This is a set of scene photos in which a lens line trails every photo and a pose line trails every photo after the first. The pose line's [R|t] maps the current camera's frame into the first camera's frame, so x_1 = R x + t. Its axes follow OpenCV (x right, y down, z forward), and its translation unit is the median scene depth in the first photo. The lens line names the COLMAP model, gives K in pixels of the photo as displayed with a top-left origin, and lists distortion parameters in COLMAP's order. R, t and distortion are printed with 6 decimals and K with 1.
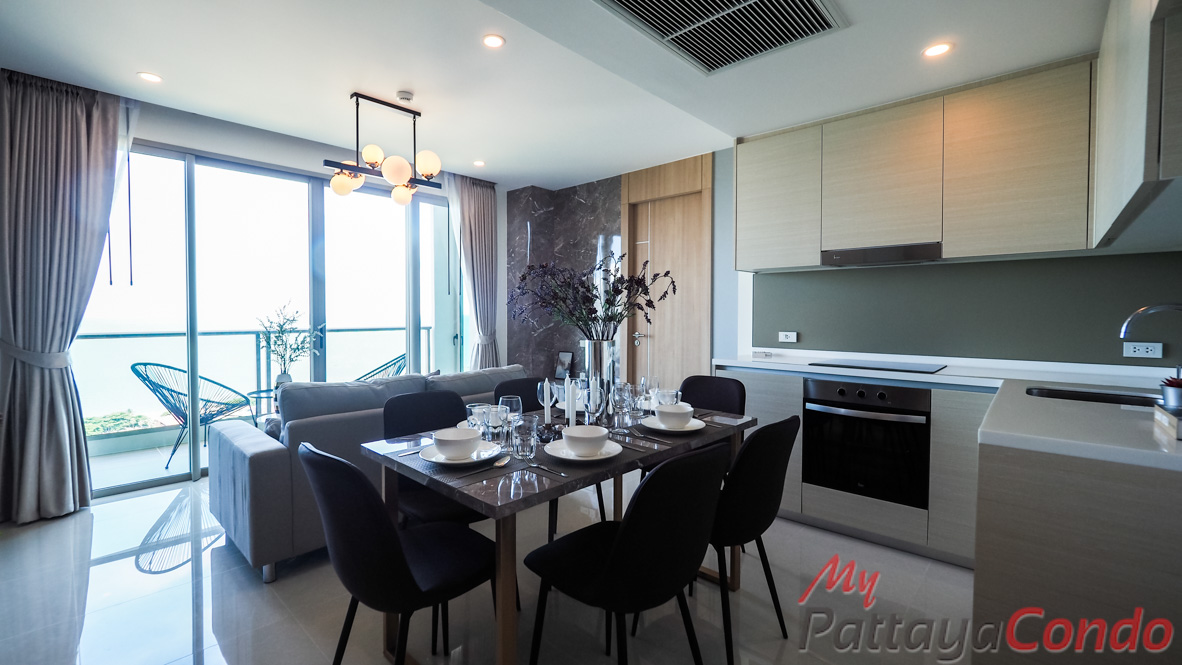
lens RADIAL K [[503.4, 0, 581.0], [0, 503.4, 318.7], [0, 0, 1]] dist [-0.009792, -0.000057]
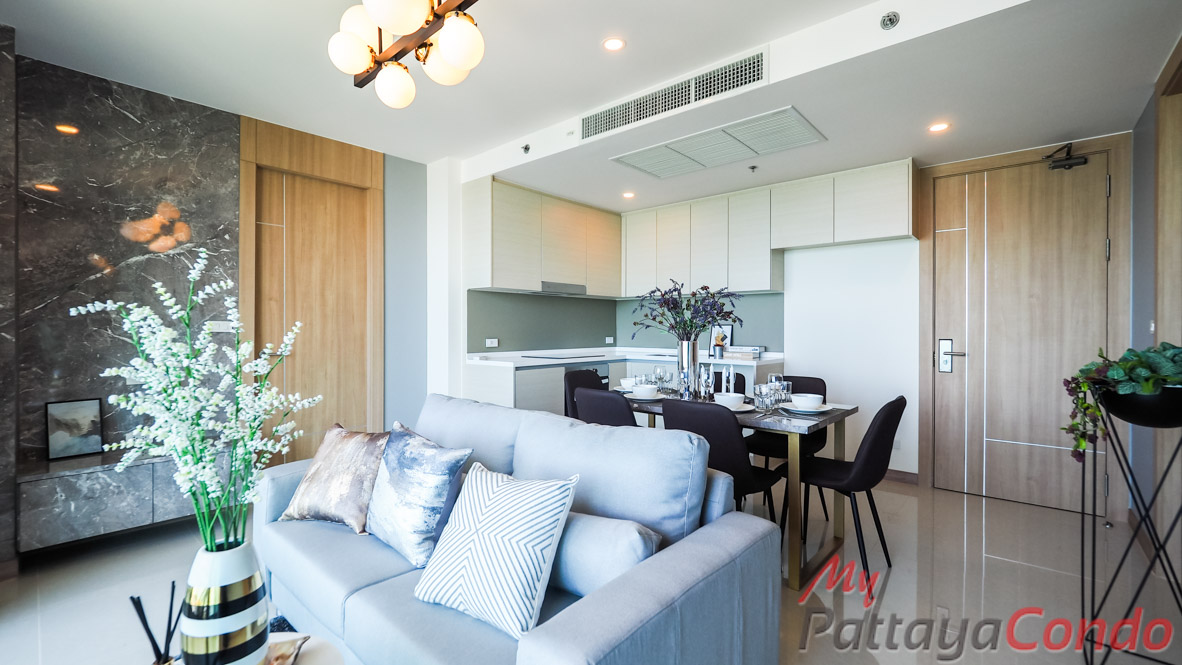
lens RADIAL K [[503.4, 0, 590.5], [0, 503.4, 327.4], [0, 0, 1]] dist [-0.009792, -0.000057]
pose [[-0.039799, 0.000914, 0.999207, -0.648557], [0.013701, 0.999906, -0.000369, 0.000931], [-0.999114, 0.013676, -0.039808, 0.612696]]
